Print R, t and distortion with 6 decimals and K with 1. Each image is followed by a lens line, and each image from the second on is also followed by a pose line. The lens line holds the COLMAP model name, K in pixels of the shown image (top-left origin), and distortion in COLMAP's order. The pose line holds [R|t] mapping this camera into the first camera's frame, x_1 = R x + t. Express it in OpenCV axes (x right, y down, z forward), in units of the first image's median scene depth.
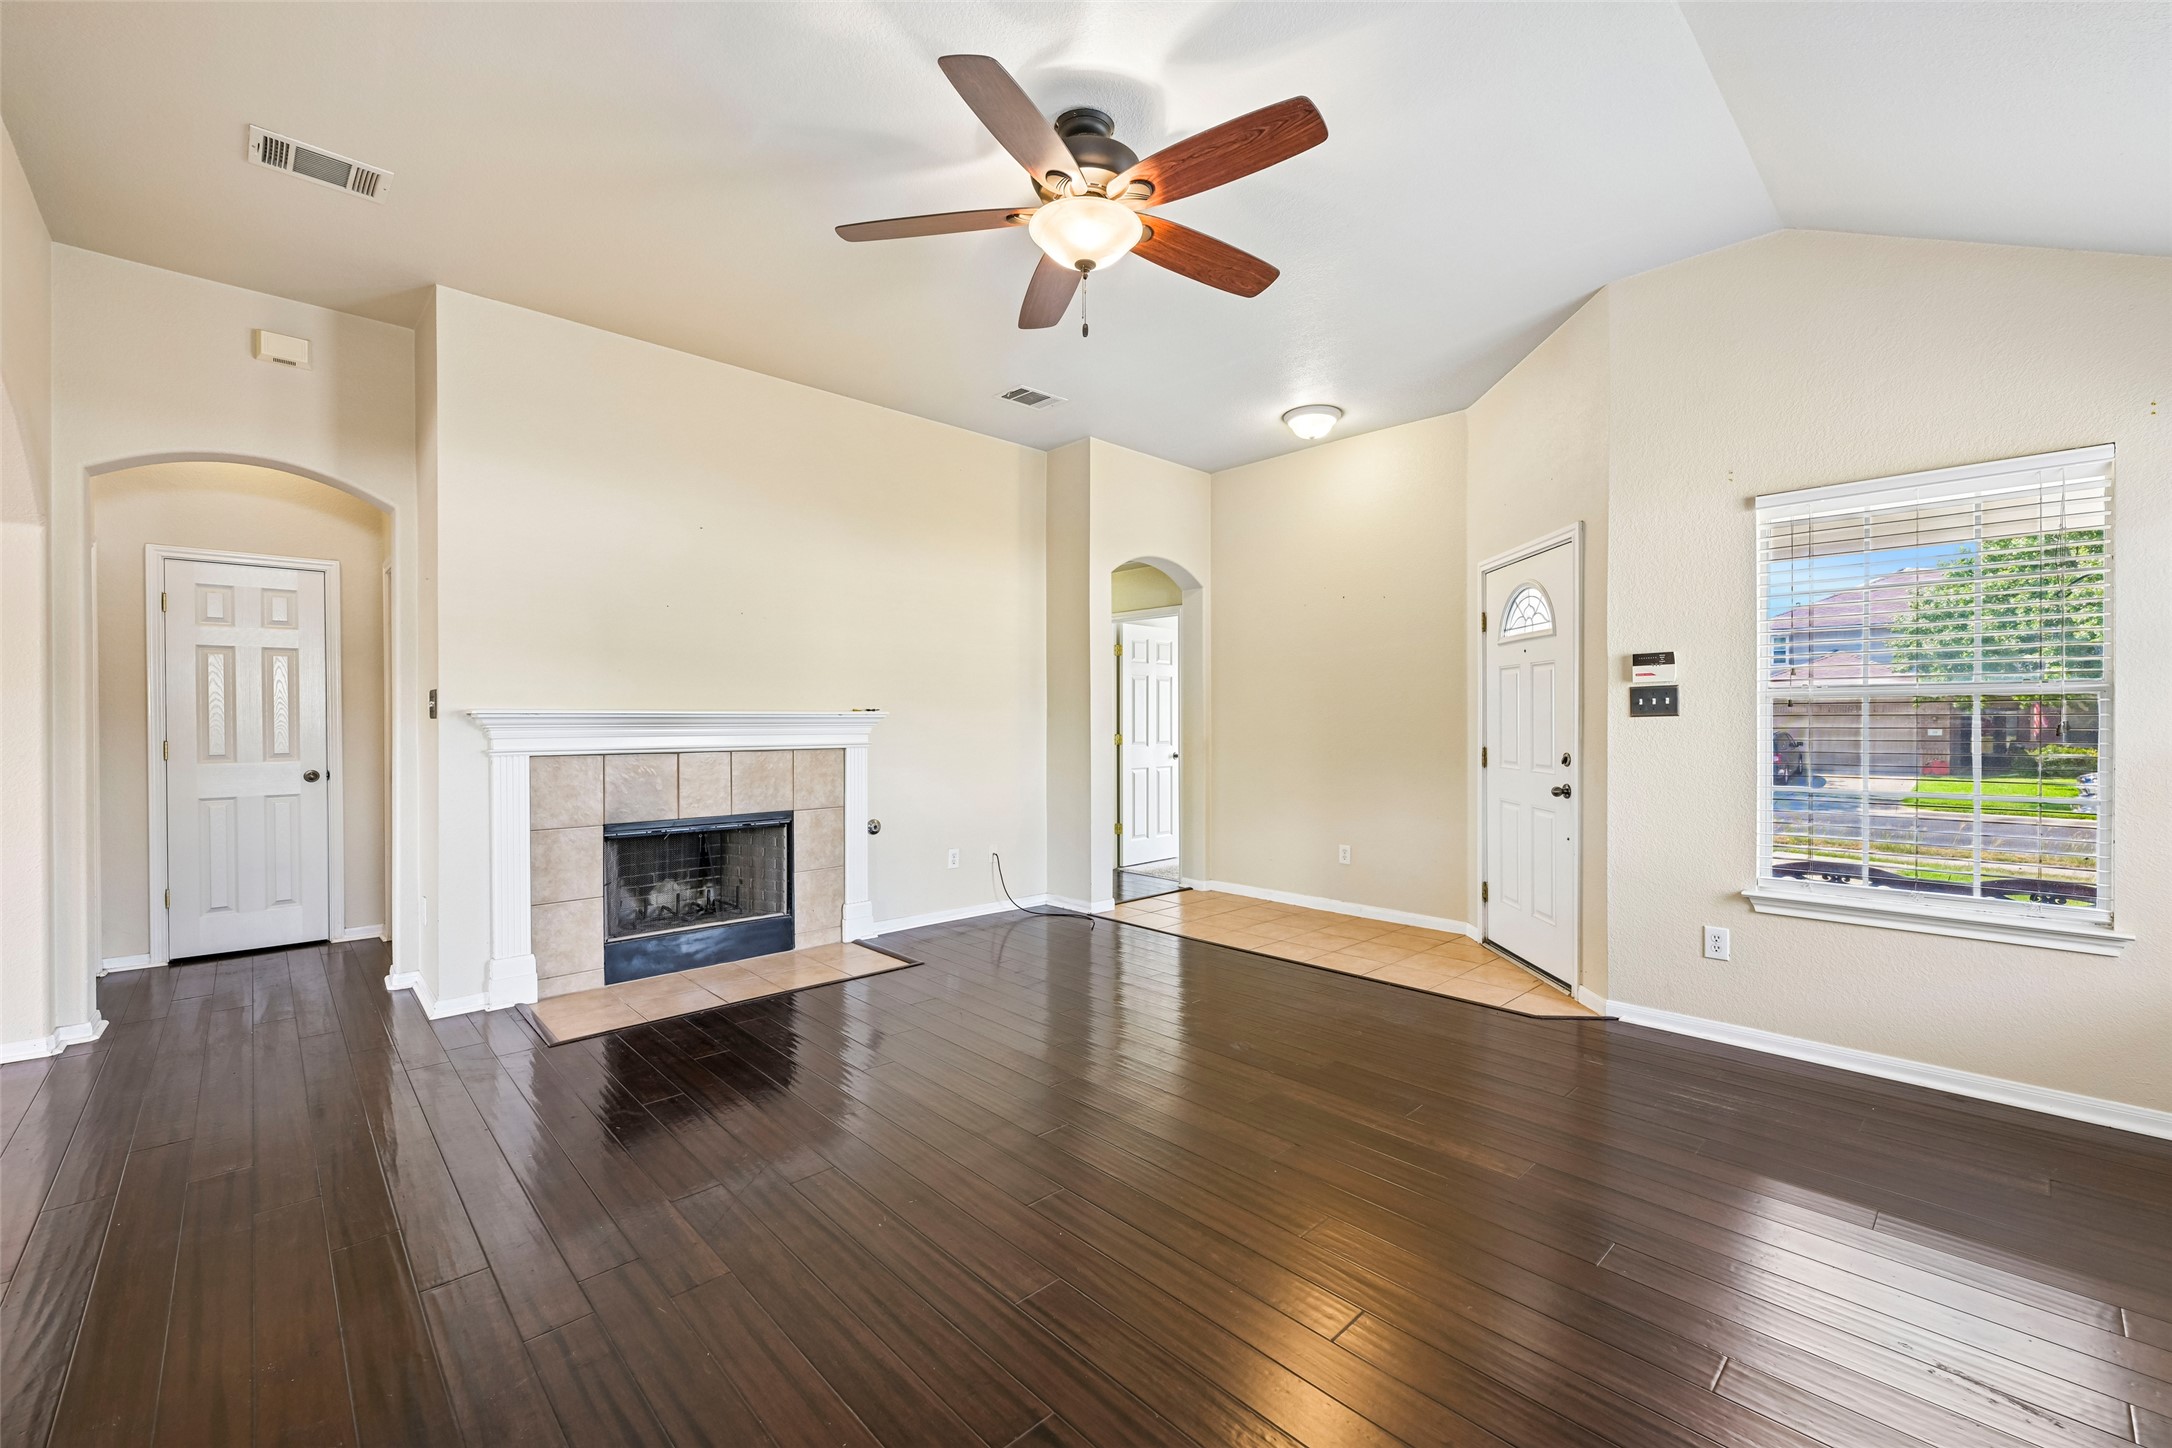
lens RADIAL K [[896.3, 0, 1086.1], [0, 896.3, 728.6], [0, 0, 1]] dist [0.000447, 0.000842]
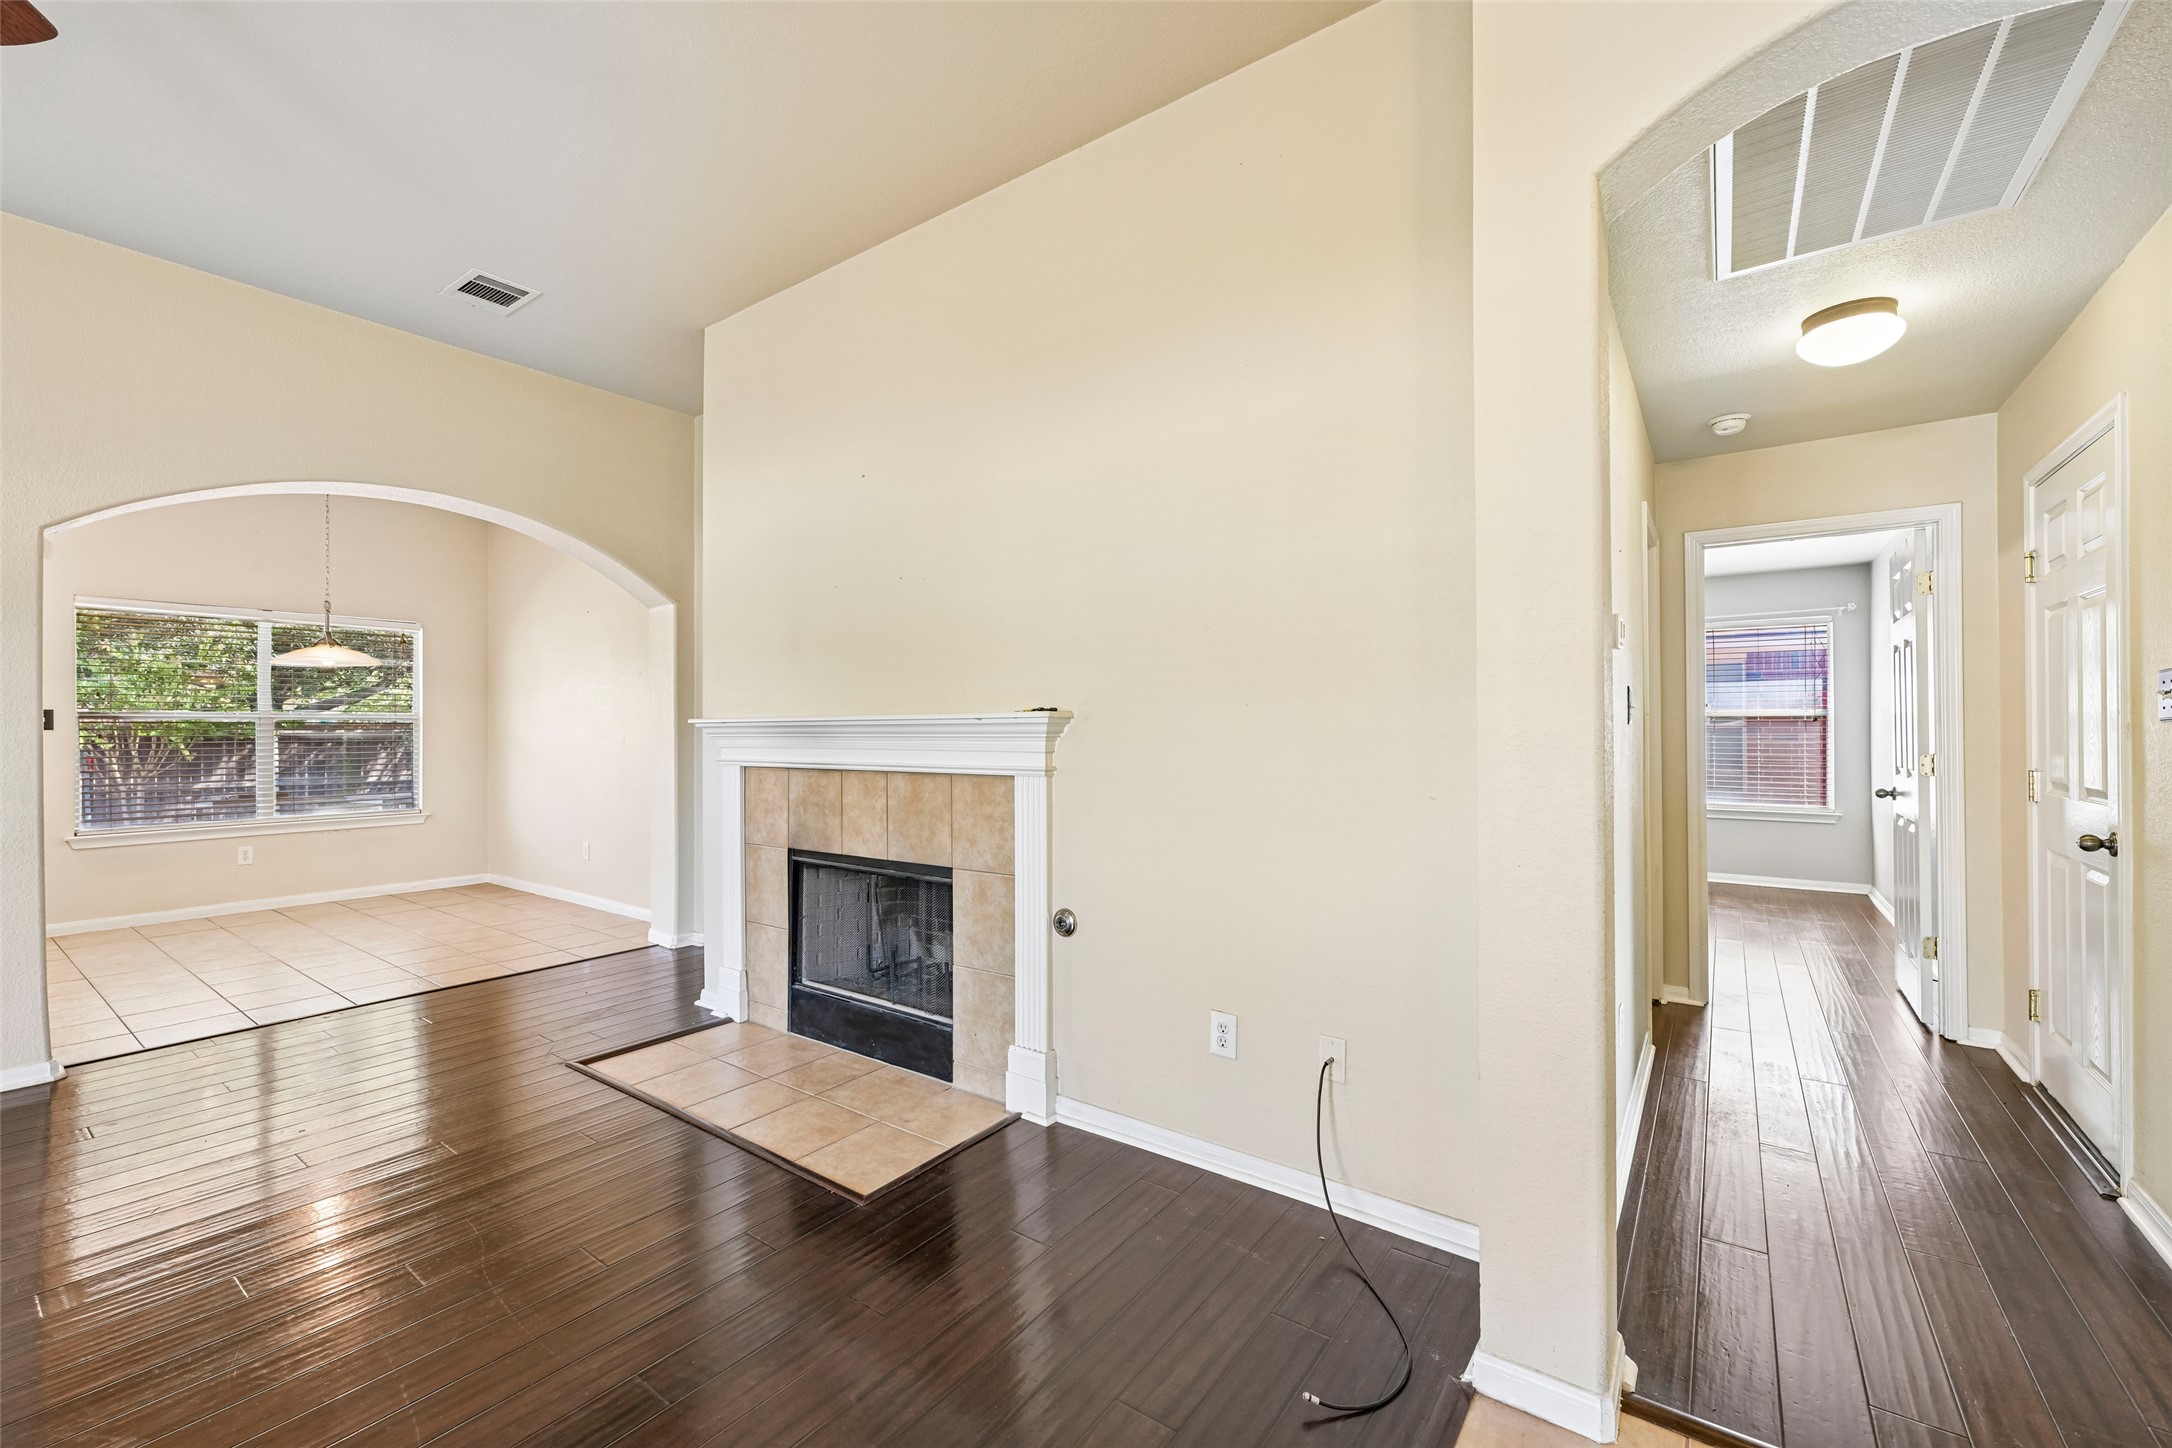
lens RADIAL K [[896.3, 0, 1089.5], [0, 896.3, 718.8], [0, 0, 1]] dist [0.000447, 0.000842]
pose [[0.171159, -0.002168, -0.985241, 0.326182], [0.002353, 0.999996, -0.001792, -0.014923], [0.985241, -0.002012, 0.171163, 0.980320]]
